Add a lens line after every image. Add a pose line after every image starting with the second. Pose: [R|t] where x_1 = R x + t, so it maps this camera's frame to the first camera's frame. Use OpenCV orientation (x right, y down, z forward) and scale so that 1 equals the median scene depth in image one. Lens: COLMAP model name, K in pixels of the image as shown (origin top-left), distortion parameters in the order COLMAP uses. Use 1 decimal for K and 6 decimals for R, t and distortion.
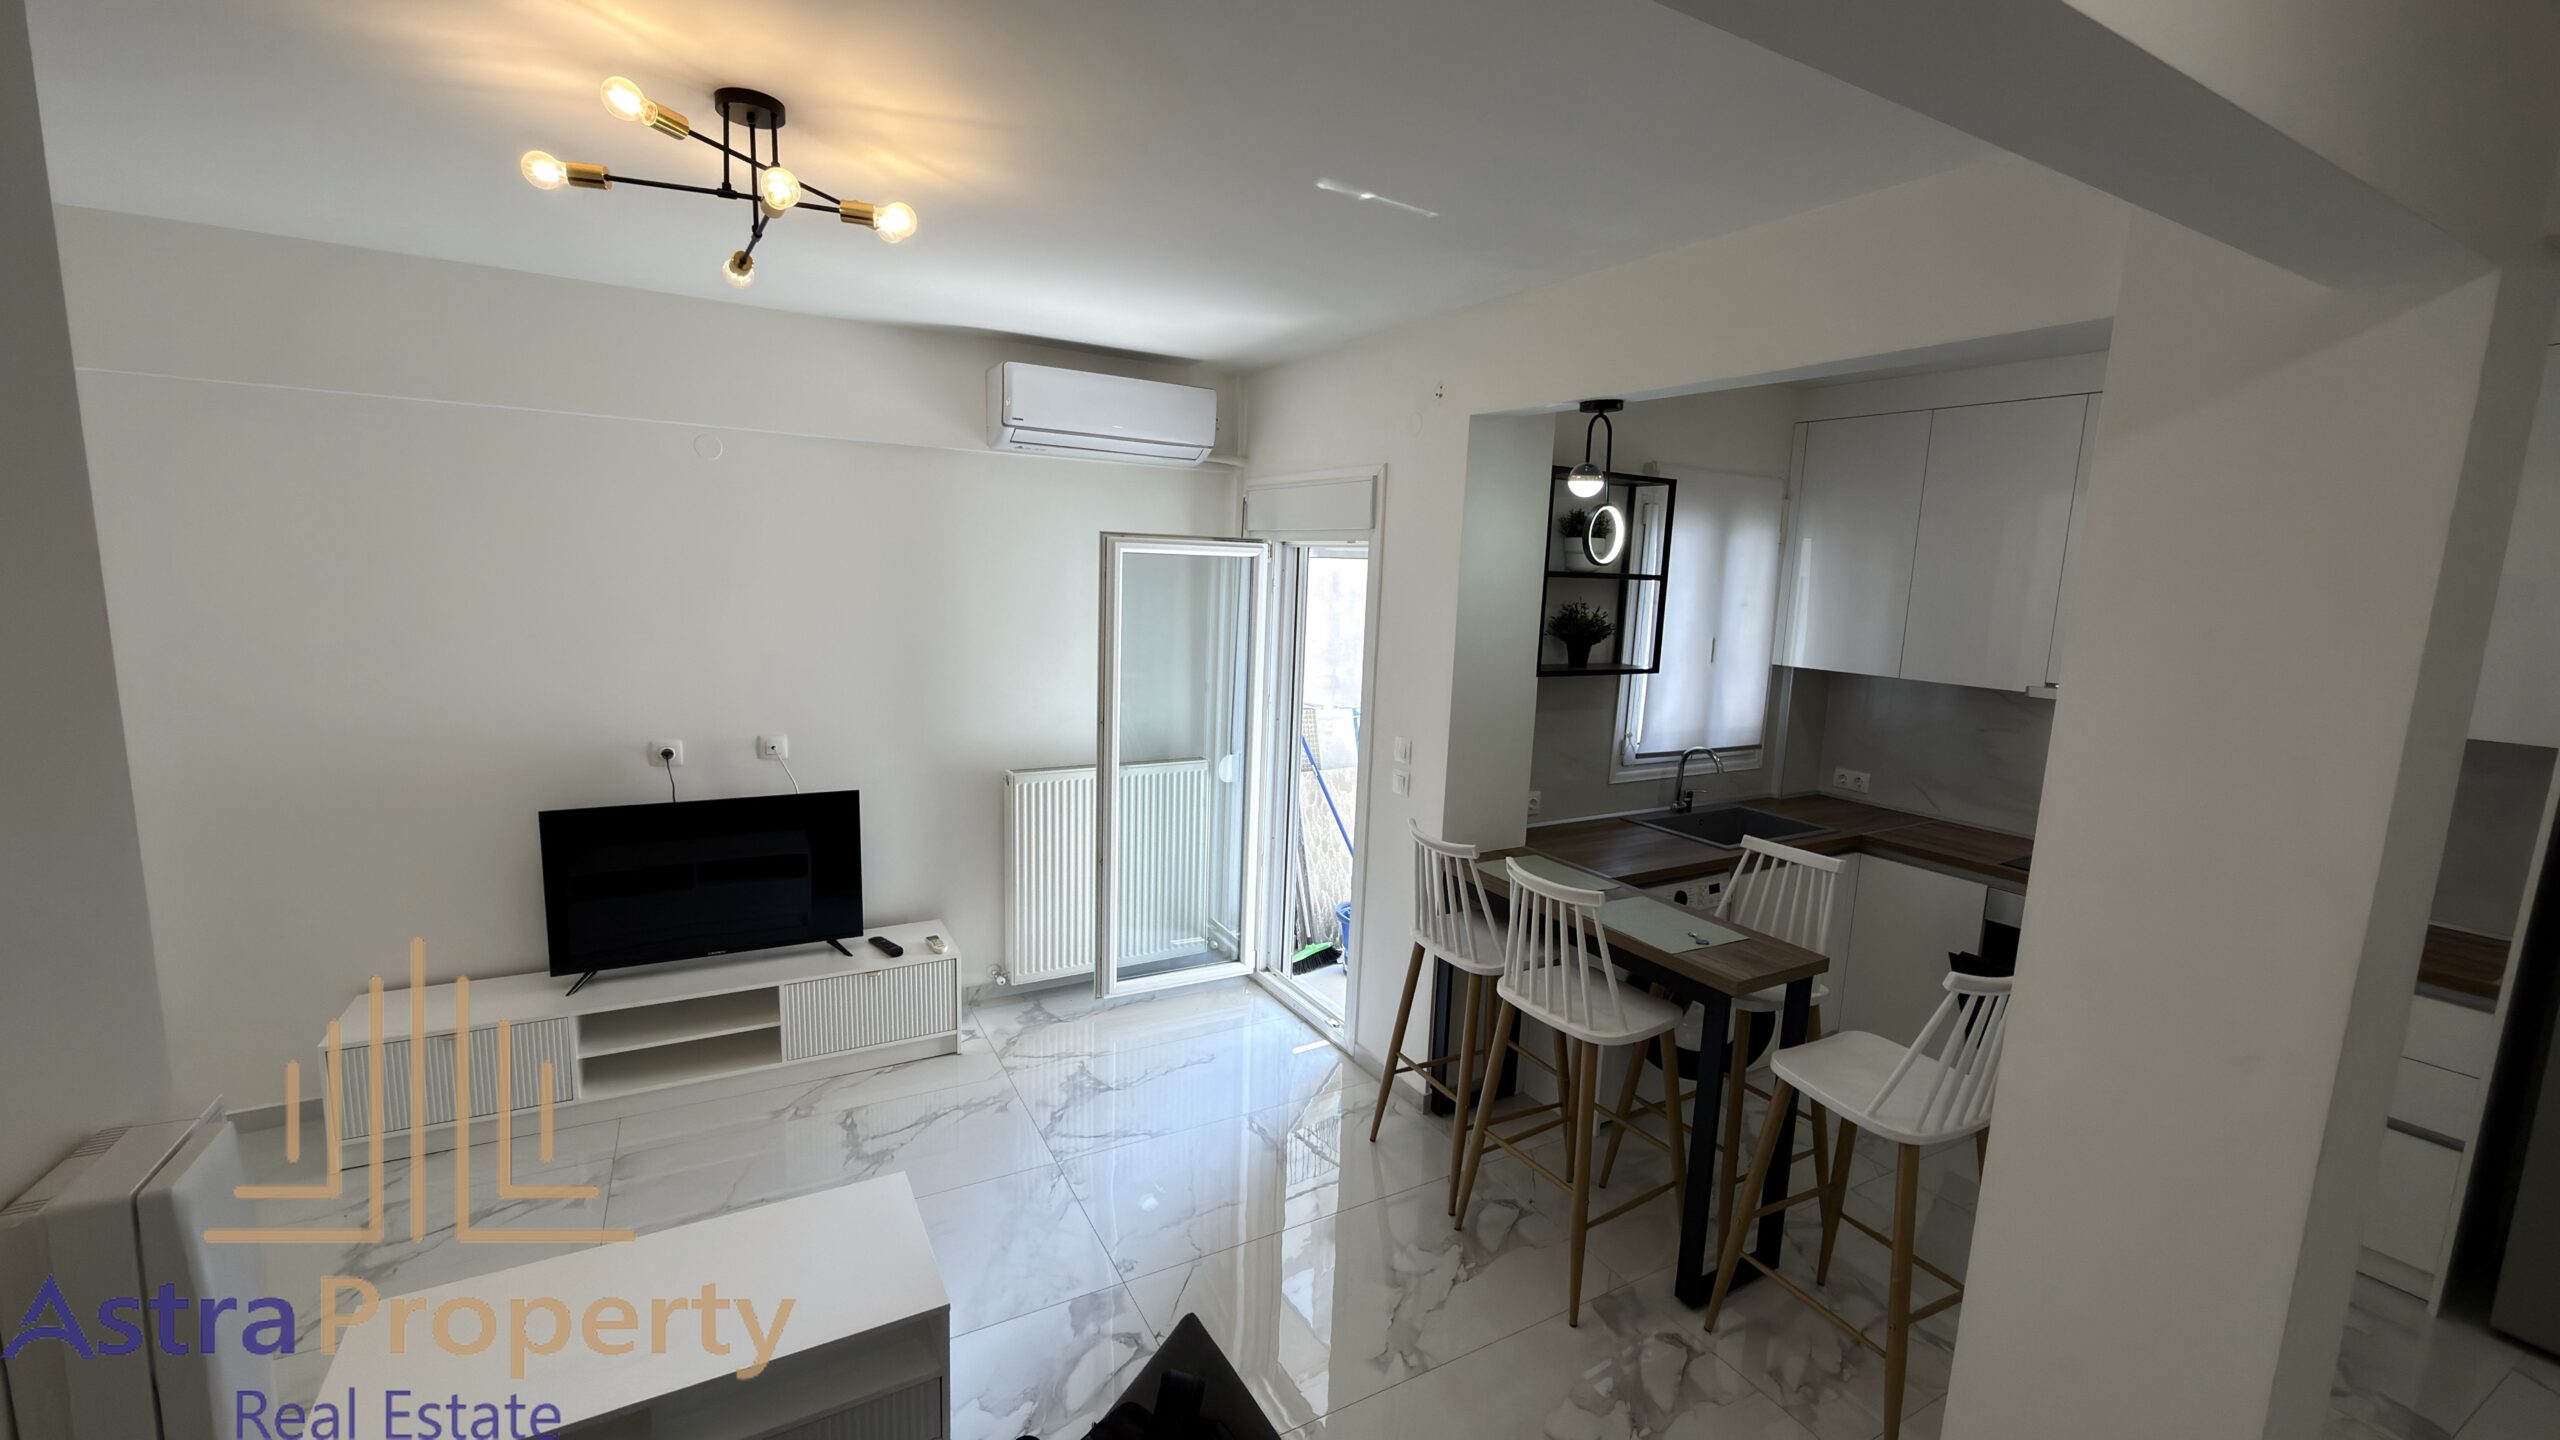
lens RADIAL K [[1023.2, 0, 1280.0], [0, 1023.2, 720.0], [0, 0, 1]] dist [-0.001105, 0.000336]
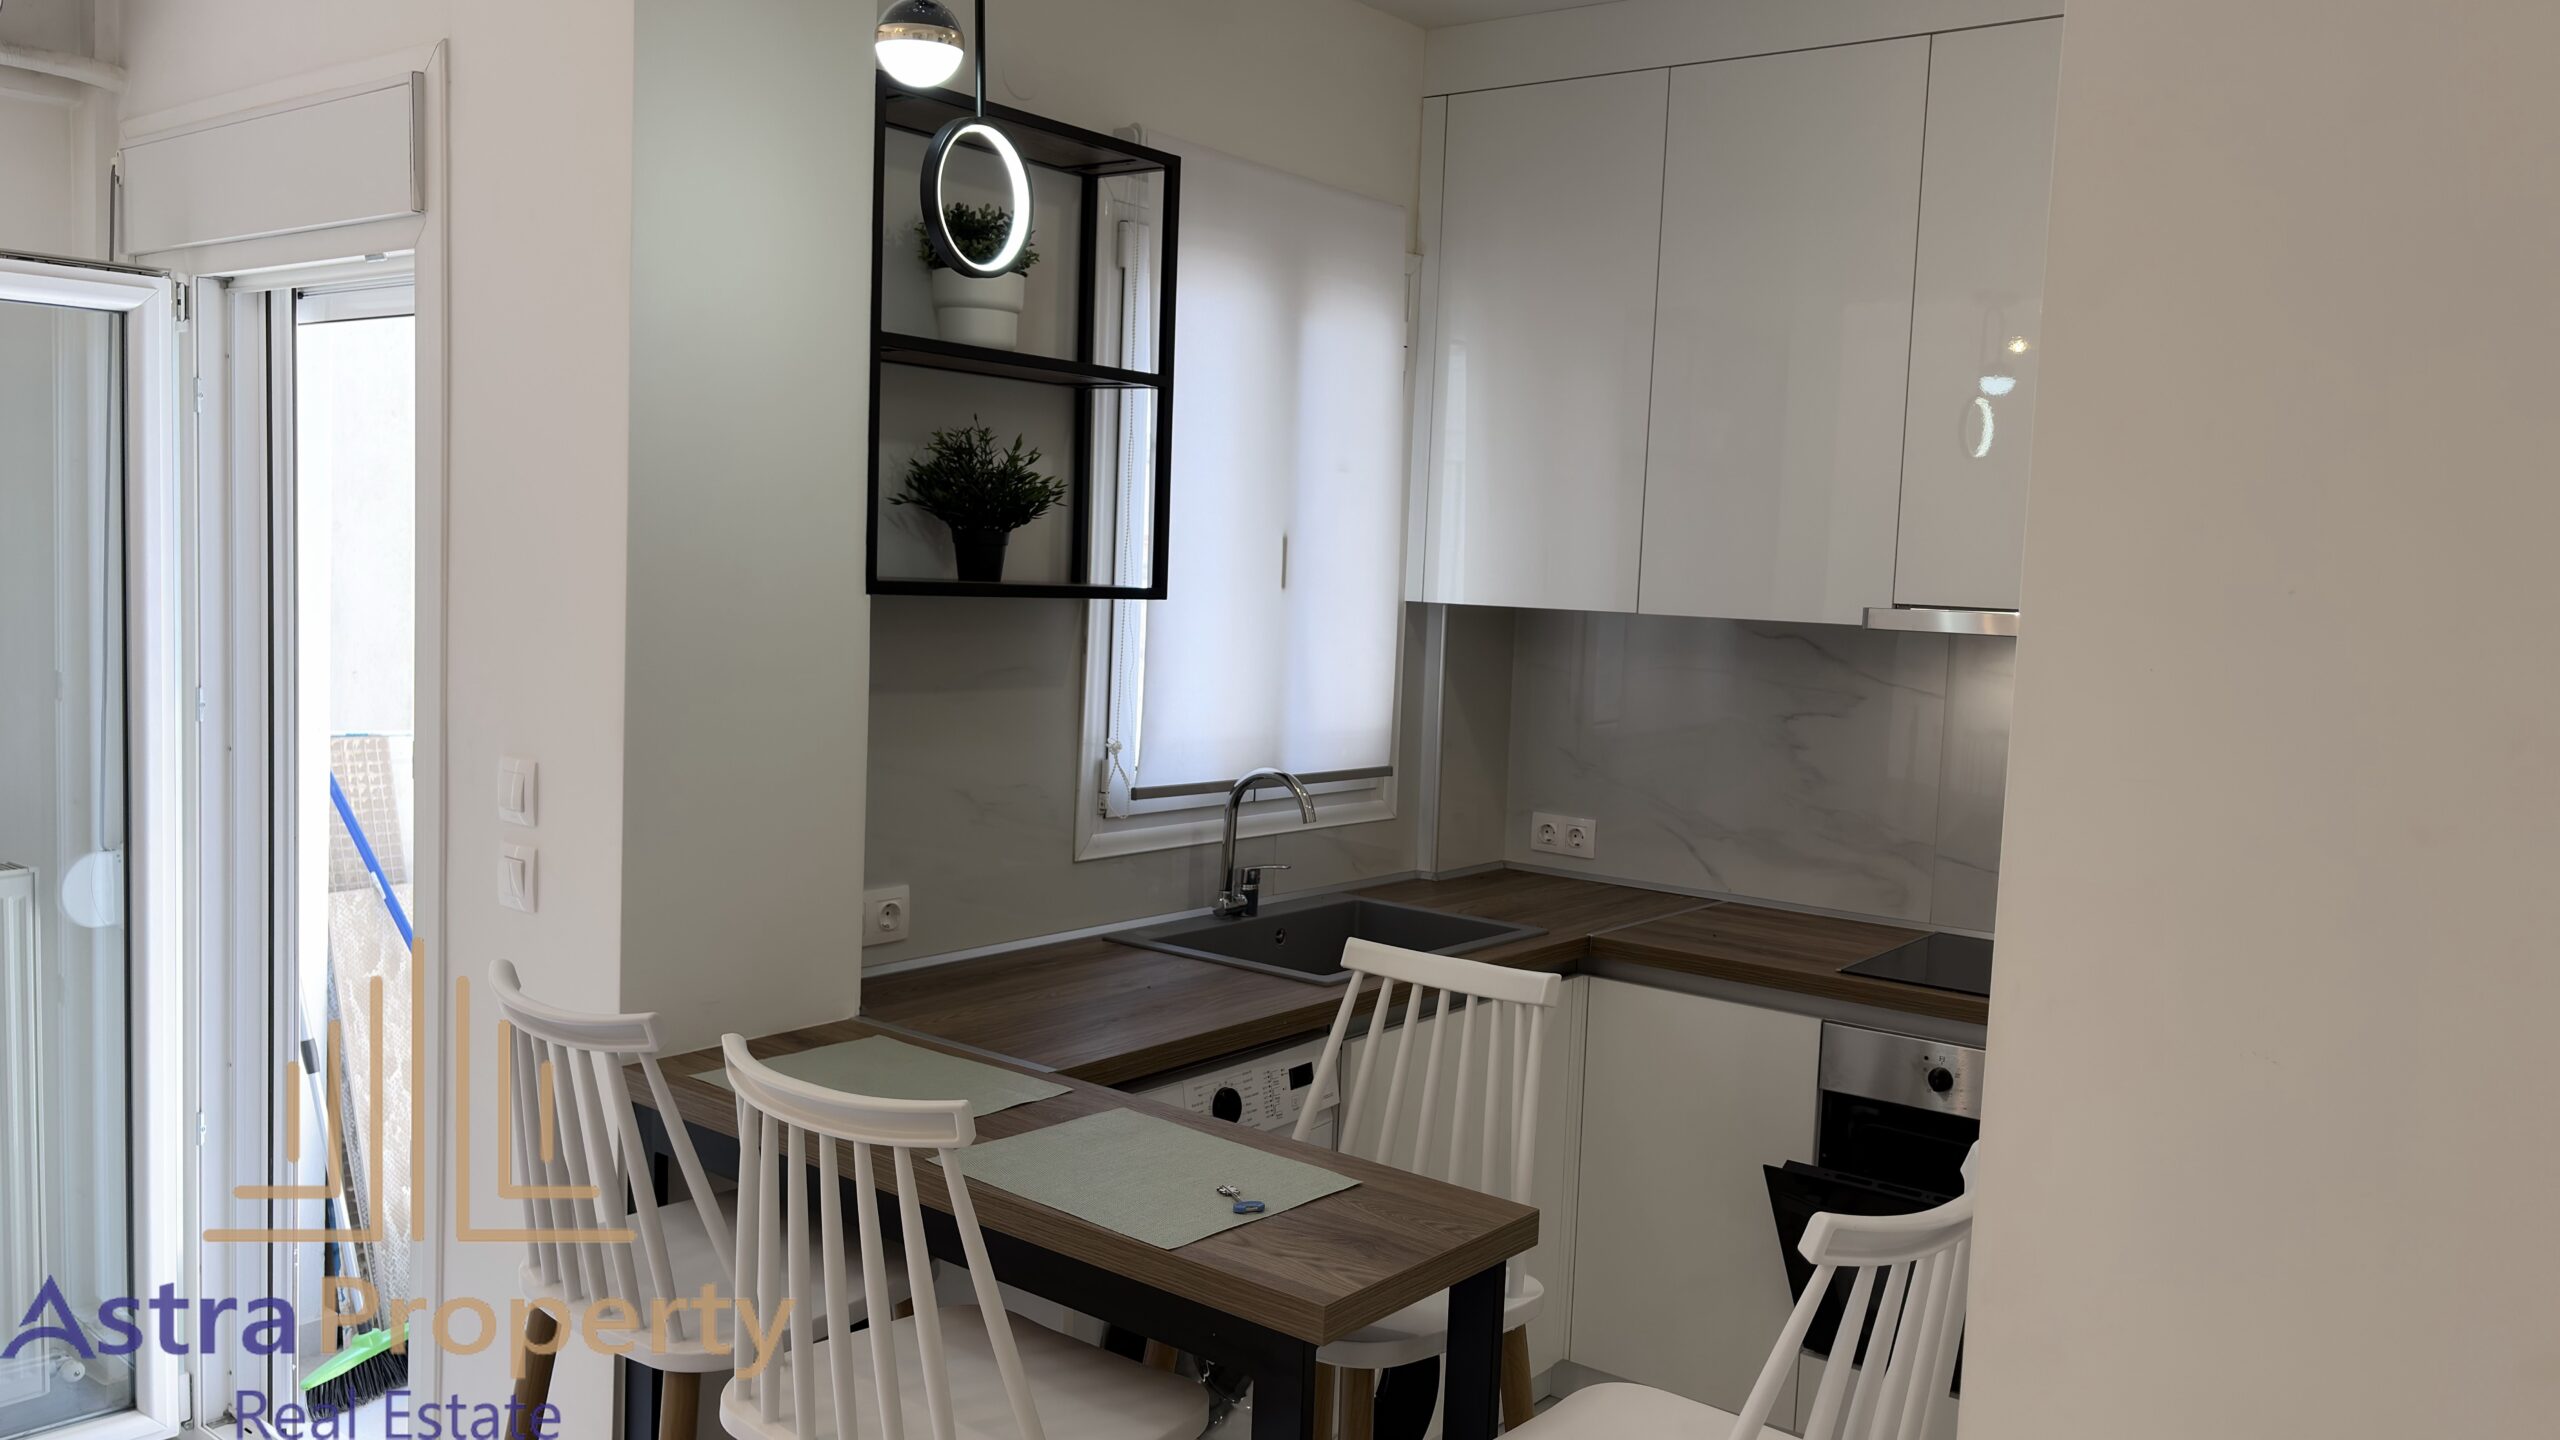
lens RADIAL K [[1927.3, 0, 1293.8], [0, 1927.3, 719.2], [0, 0, 1]] dist [0.058189, -0.069177]
pose [[0.930539, -0.029125, 0.365032, 0.121260], [0.048831, 0.997799, -0.044870, 0.047876], [-0.362922, 0.059578, 0.929913, 0.218199]]
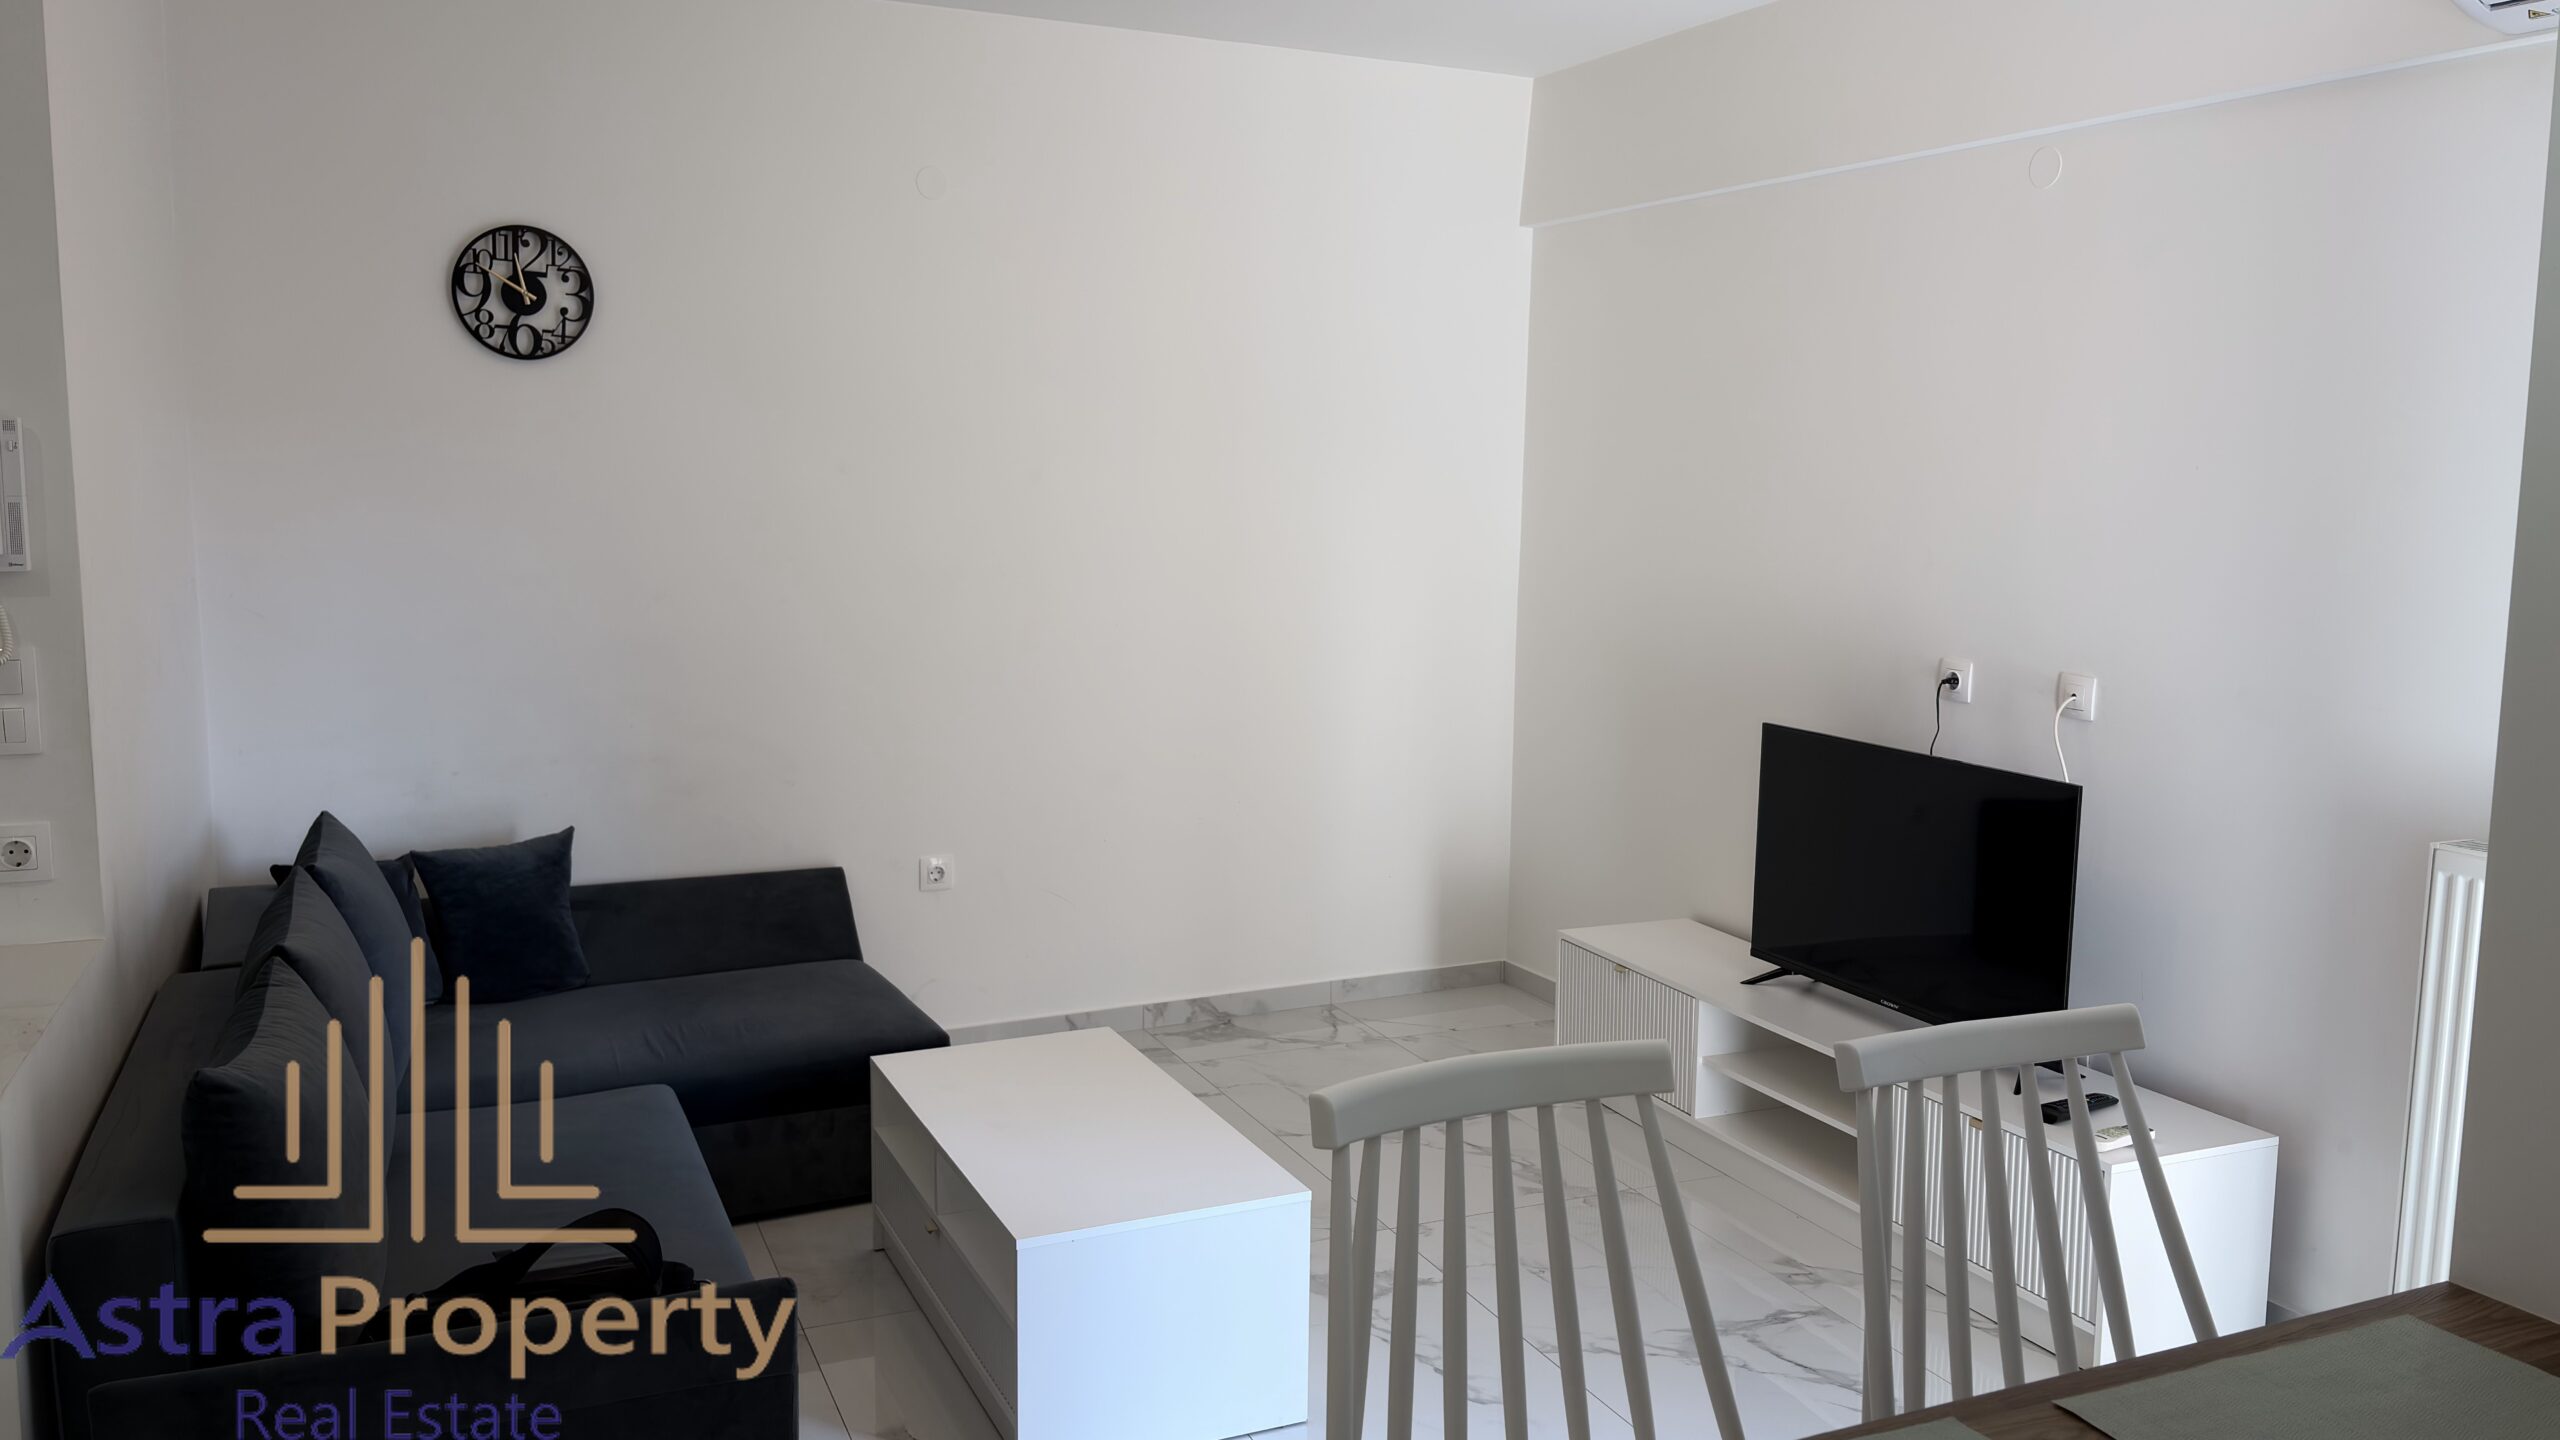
lens RADIAL K [[1927.3, 0, 1293.8], [0, 1927.3, 719.2], [0, 0, 1]] dist [0.058189, -0.069177]
pose [[-0.091064, 0.090713, -0.991705, 0.590939], [-0.165793, 0.980564, 0.104918, -0.001427], [0.981947, 0.173972, -0.074254, 0.680262]]
